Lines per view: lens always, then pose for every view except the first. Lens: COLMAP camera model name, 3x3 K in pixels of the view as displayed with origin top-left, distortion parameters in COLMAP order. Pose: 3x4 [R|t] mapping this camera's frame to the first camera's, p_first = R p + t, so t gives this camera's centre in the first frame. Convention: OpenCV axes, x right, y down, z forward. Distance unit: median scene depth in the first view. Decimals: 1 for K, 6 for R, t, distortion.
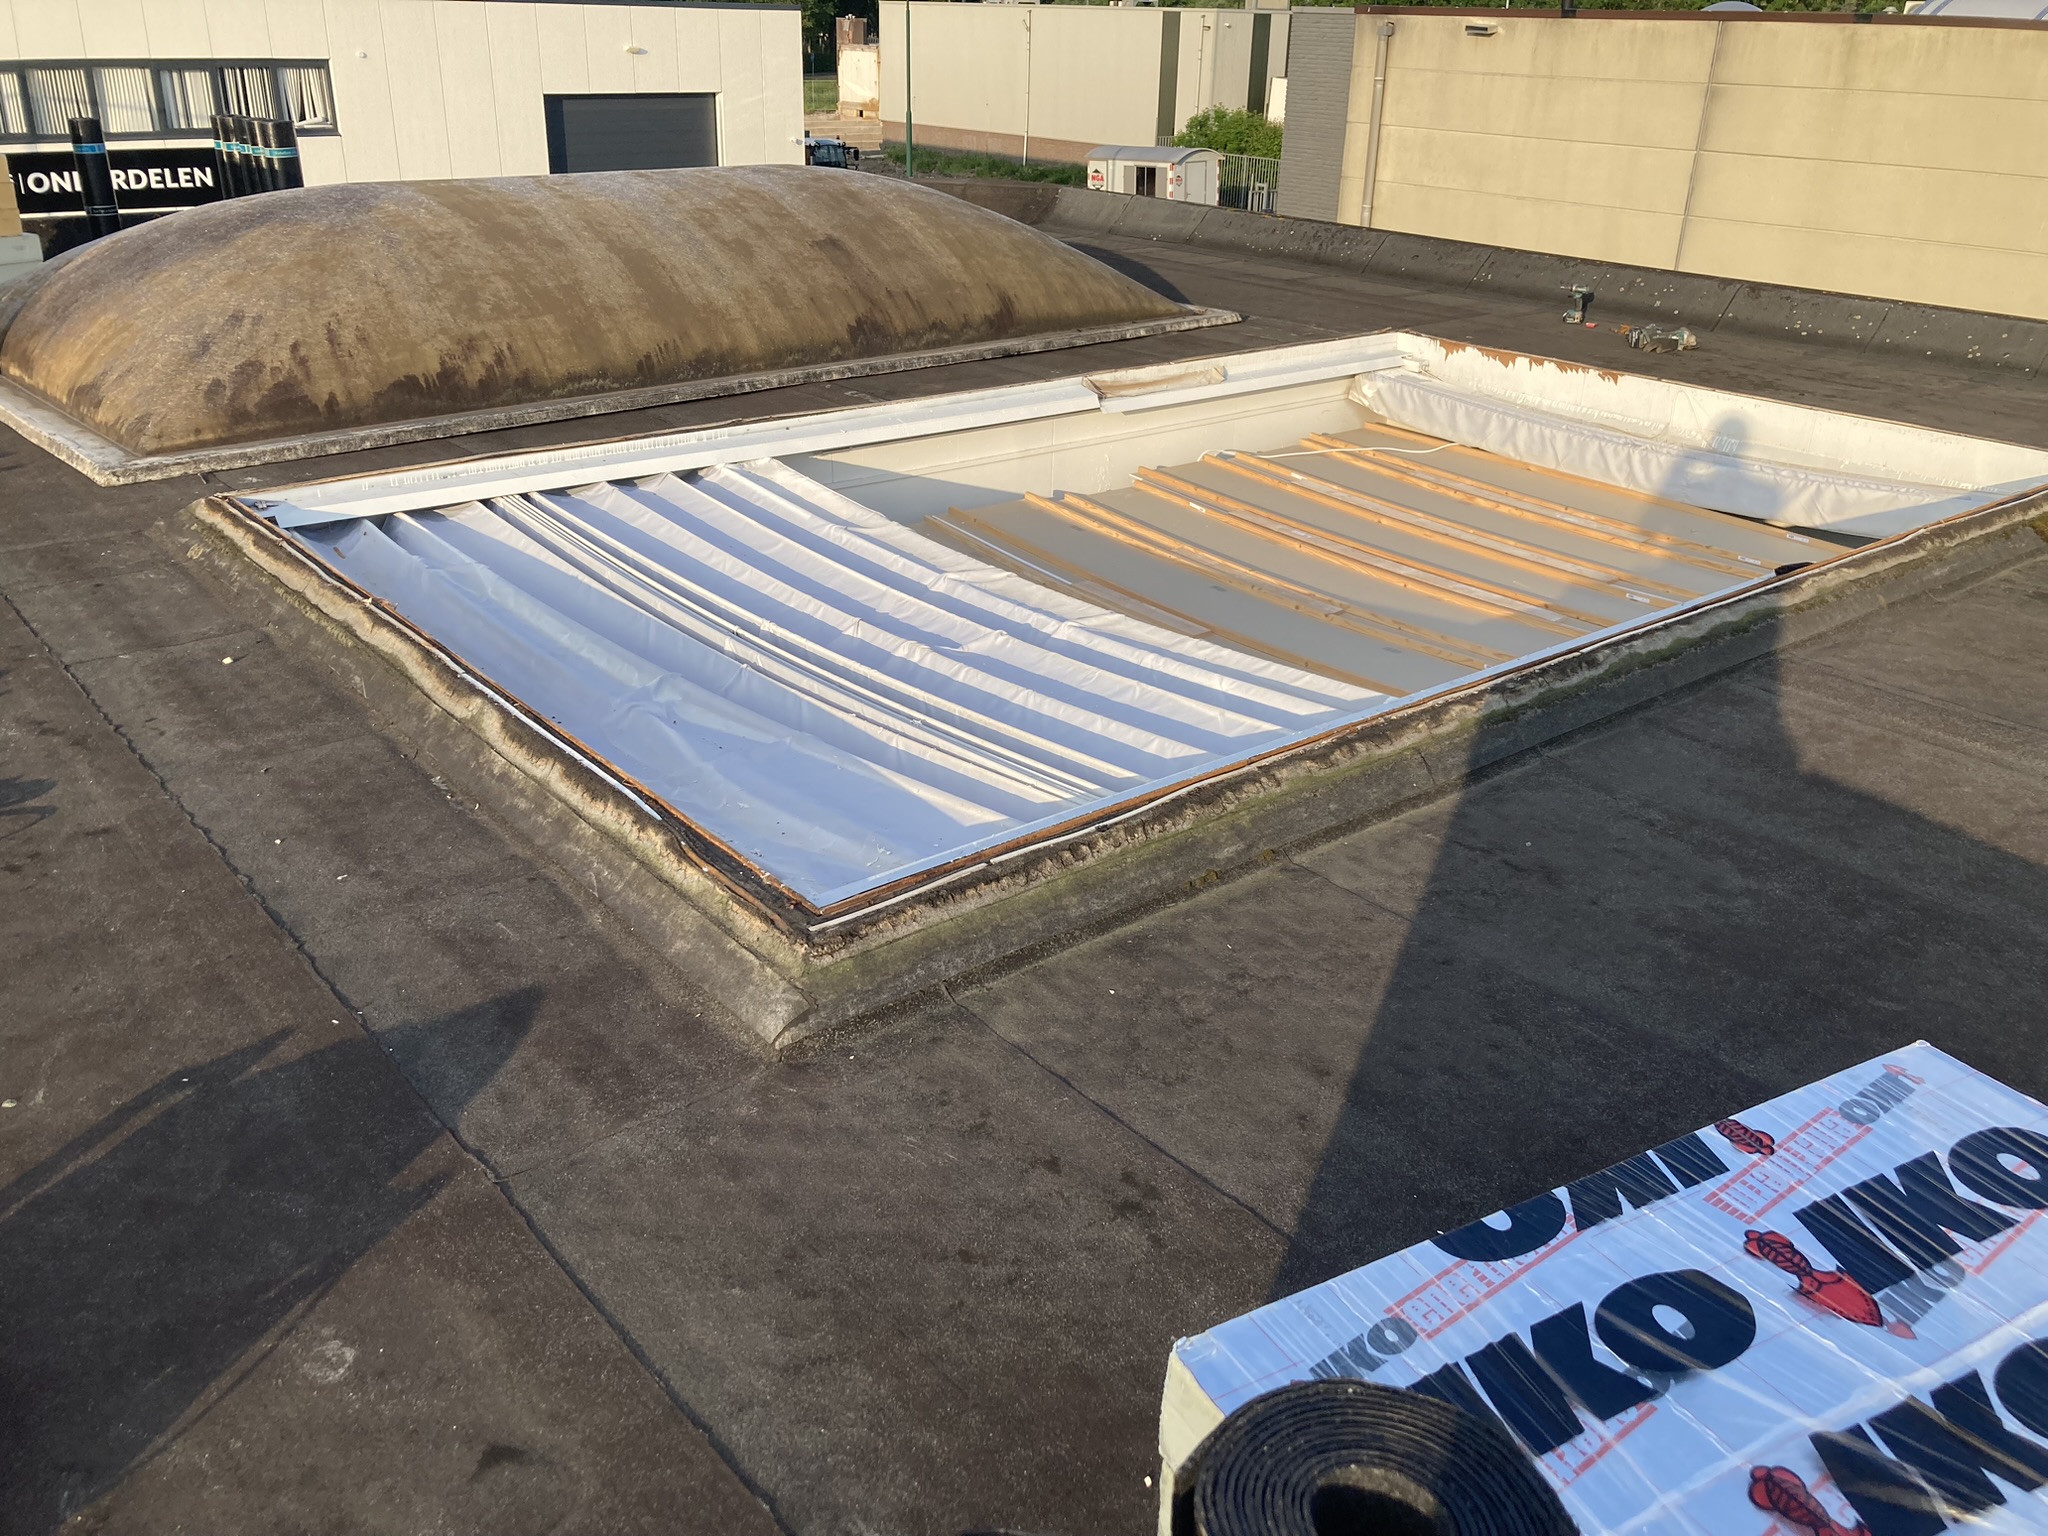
lens RADIAL K [[1700.4, 0, 1030.4], [0, 1700.4, 760.2], [0, 0, 1]] dist [-0.003164, 0.005159]
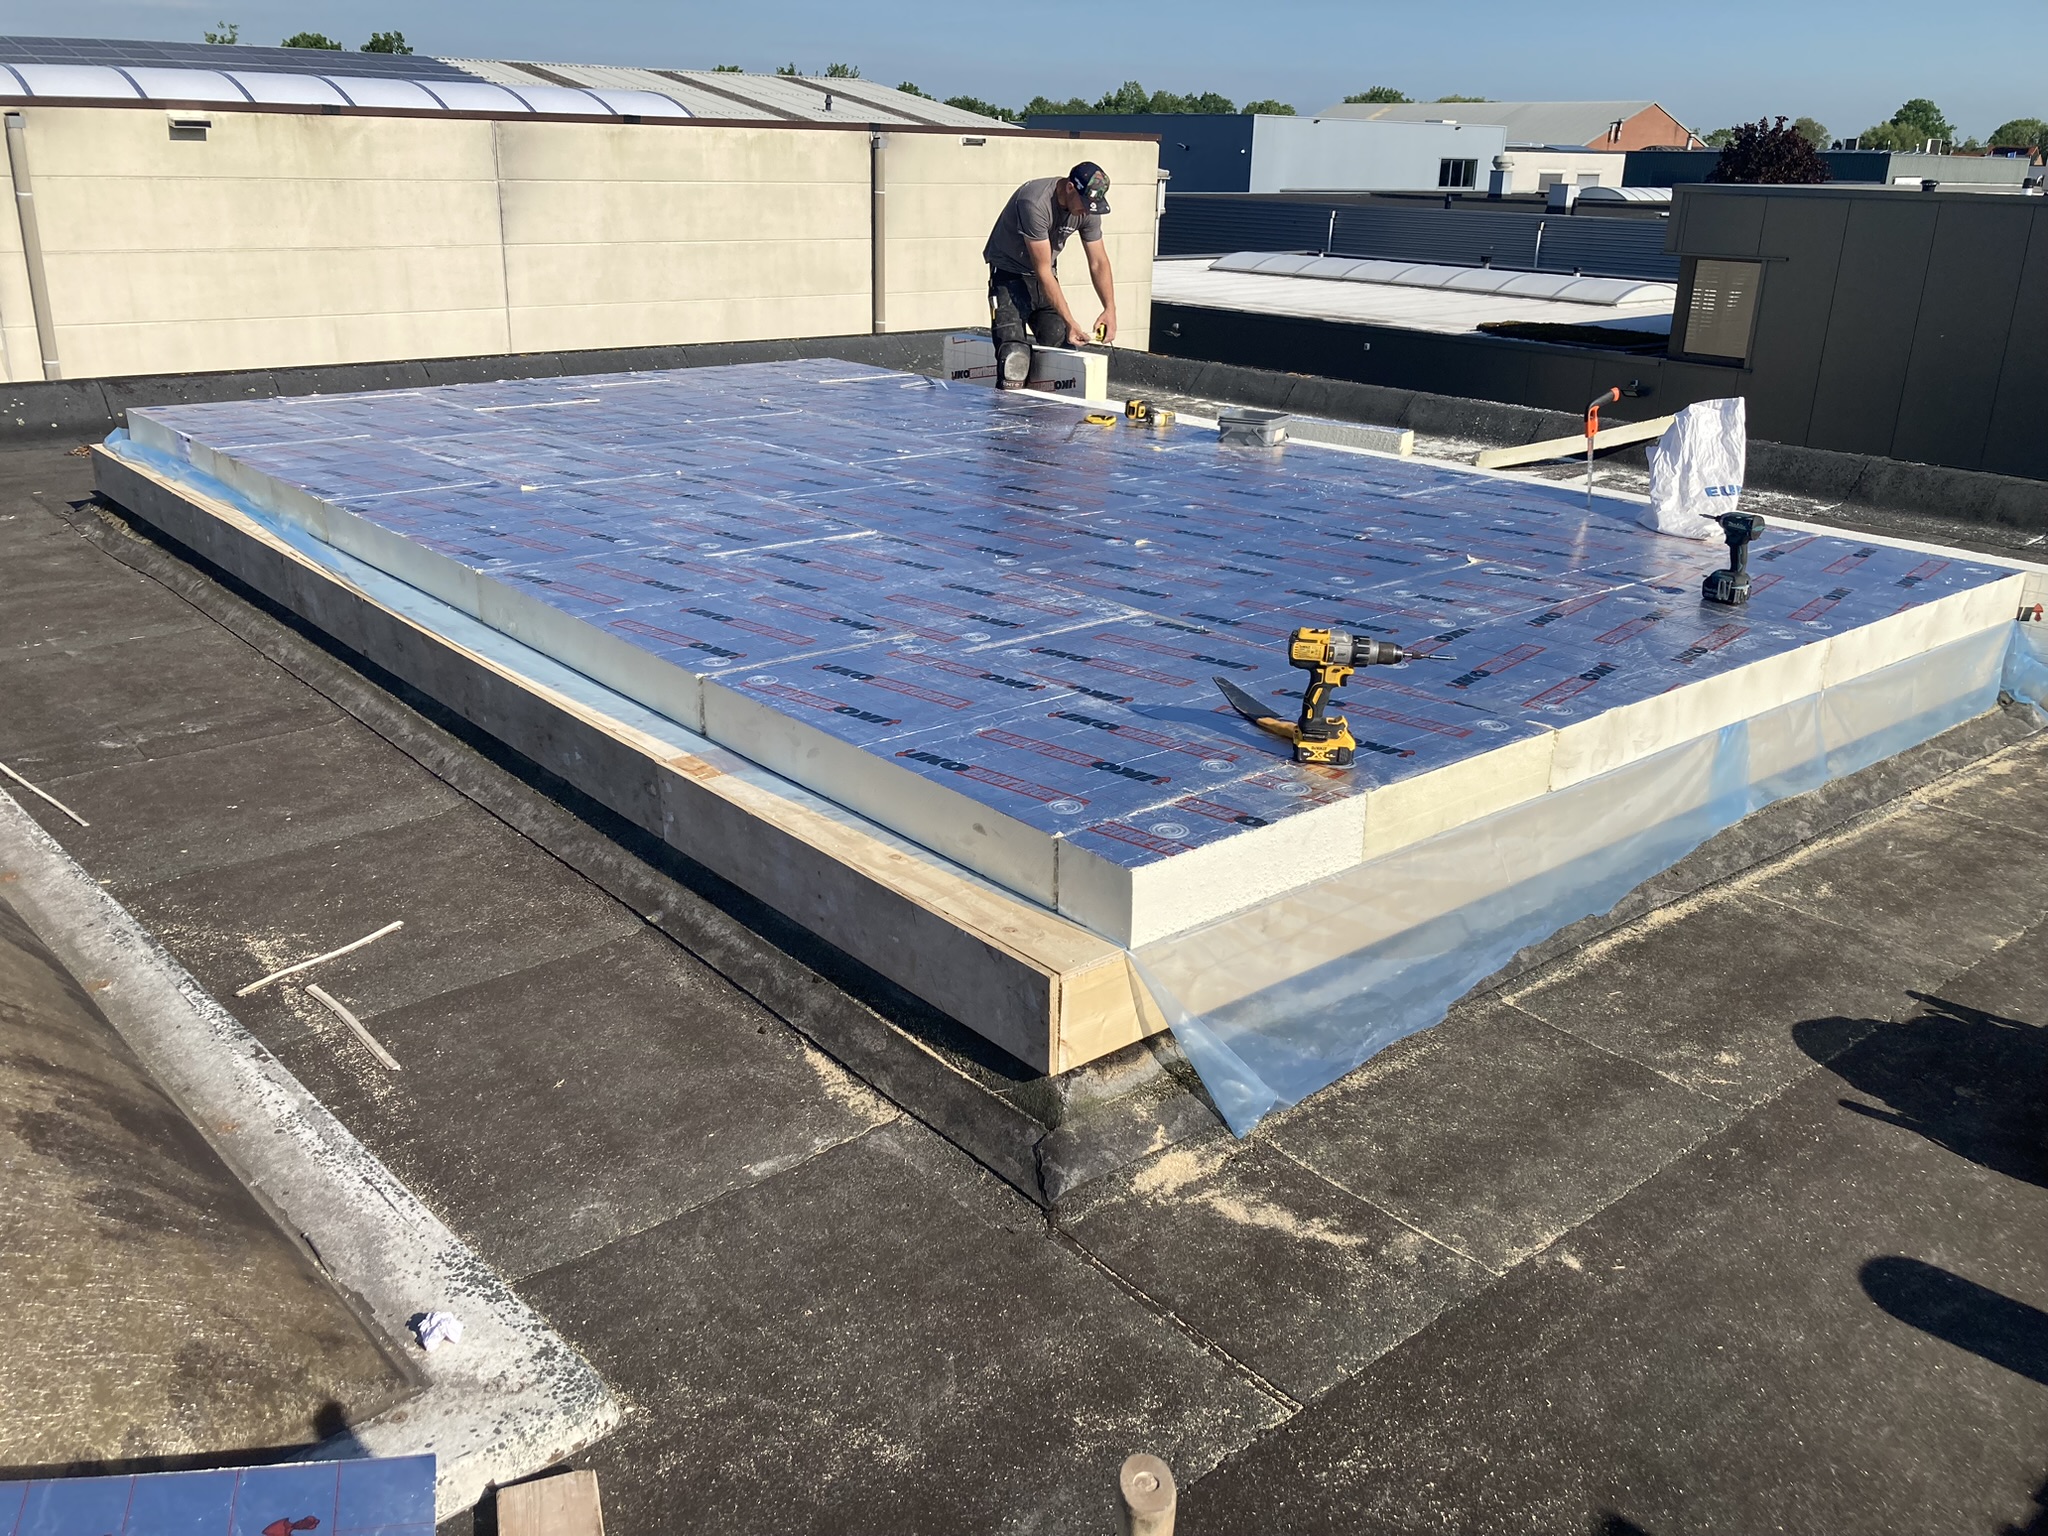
lens RADIAL K [[1700.4, 0, 1018.8], [0, 1700.4, 770.0], [0, 0, 1]] dist [-0.003164, 0.005159]
pose [[-0.012513, -0.360596, 0.932638, -0.325669], [0.390886, 0.856728, 0.336490, -0.144003], [-0.920354, 0.368766, 0.130232, 0.326876]]
